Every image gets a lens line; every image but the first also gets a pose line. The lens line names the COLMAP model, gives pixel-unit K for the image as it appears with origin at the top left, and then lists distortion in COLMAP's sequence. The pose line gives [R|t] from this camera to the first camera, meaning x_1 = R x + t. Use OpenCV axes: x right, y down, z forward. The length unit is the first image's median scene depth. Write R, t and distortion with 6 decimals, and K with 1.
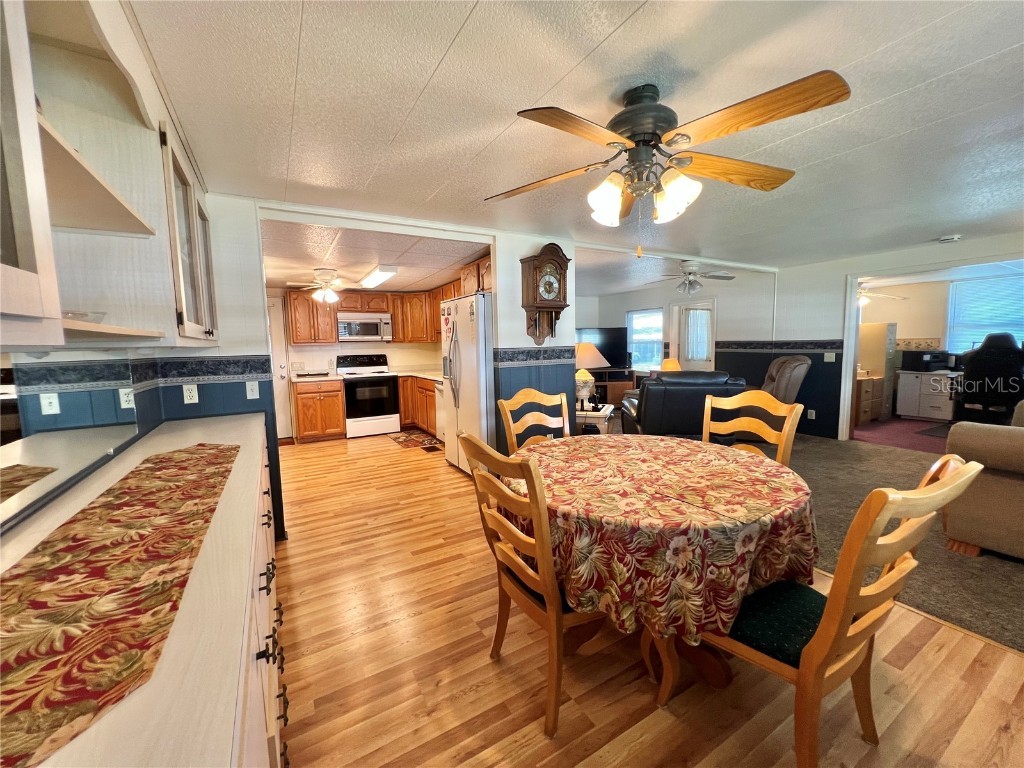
lens RADIAL K [[411.4, 0, 512.4], [0, 411.4, 386.4], [0, 0, 1]] dist [-0.005734, 0.001457]
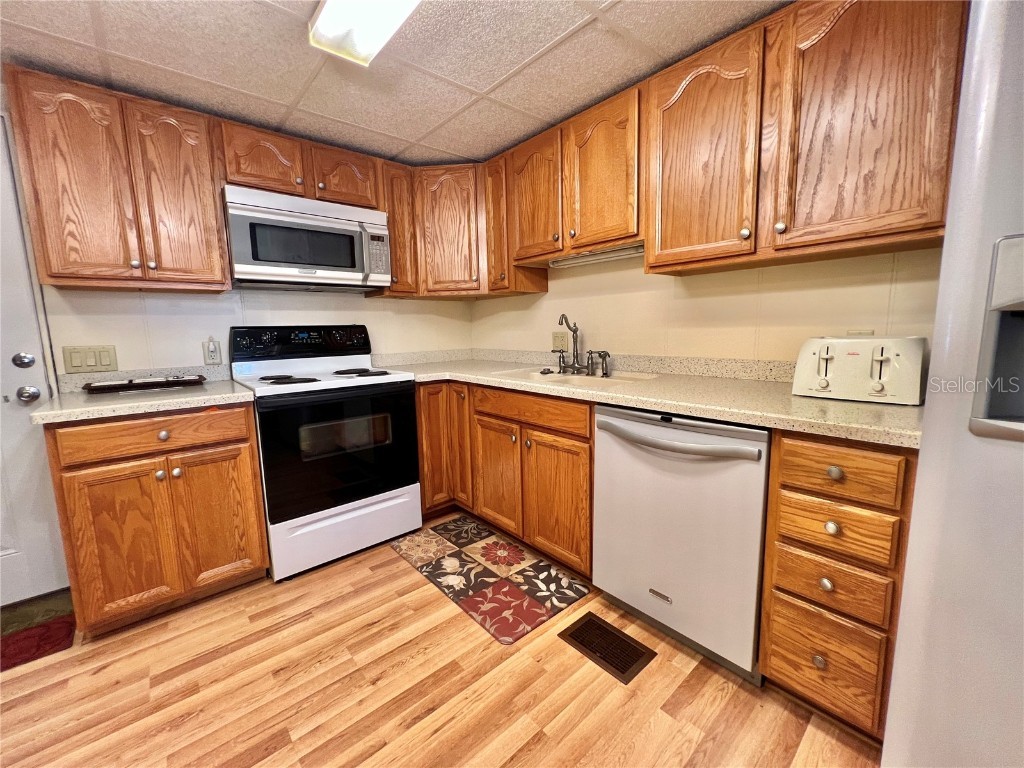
lens RADIAL K [[411.5, 0, 509.5], [0, 411.5, 382.9], [0, 0, 1]] dist [-0.008645, 0.002452]
pose [[0.982287, -0.023962, 0.185846, -0.276568], [0.018930, 0.999406, 0.028803, -0.035120], [-0.186426, -0.024775, 0.982157, 0.653408]]
